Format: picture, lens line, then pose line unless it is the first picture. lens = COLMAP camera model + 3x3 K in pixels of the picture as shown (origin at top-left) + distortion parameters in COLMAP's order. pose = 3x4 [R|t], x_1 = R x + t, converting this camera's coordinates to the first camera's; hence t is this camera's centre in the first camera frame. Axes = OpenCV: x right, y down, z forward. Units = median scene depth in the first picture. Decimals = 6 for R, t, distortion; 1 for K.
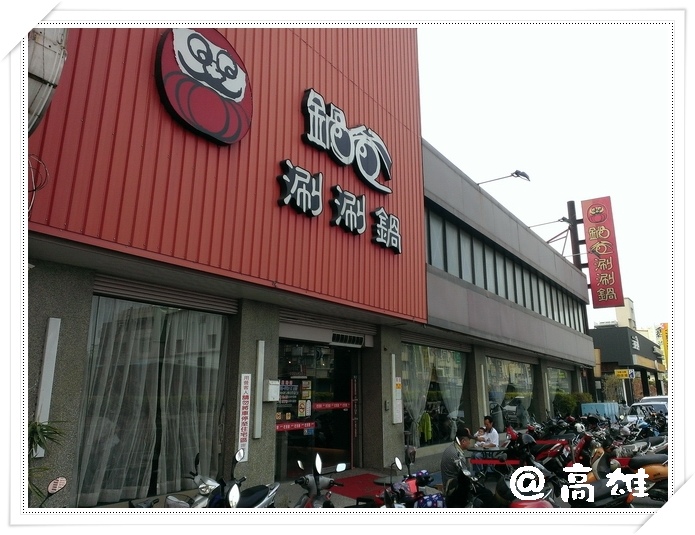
lens RADIAL K [[505.9, 0, 347.5], [0, 505.9, 267.5], [0, 0, 1]] dist [0.003195, 0.003657]
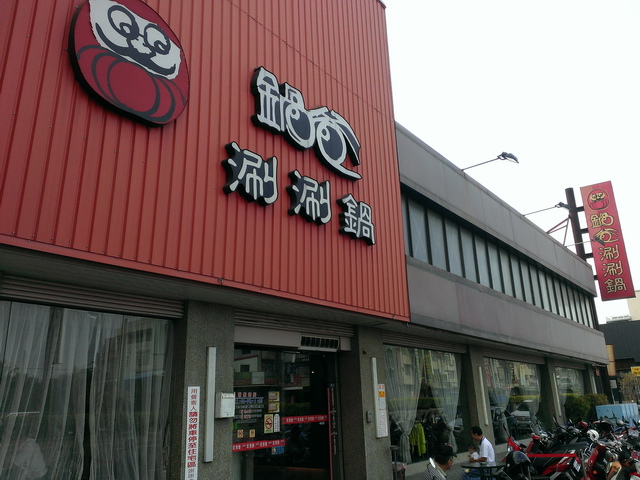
lens RADIAL K [[513.3, 0, 320.0], [0, 513.3, 240.0], [0, 0, 1]] dist [0.007549, -0.016385]
pose [[0.997762, -0.048971, -0.045519, 0.051981], [0.045968, 0.996838, -0.064819, 0.019722], [0.048549, 0.062582, 0.996858, 0.085233]]
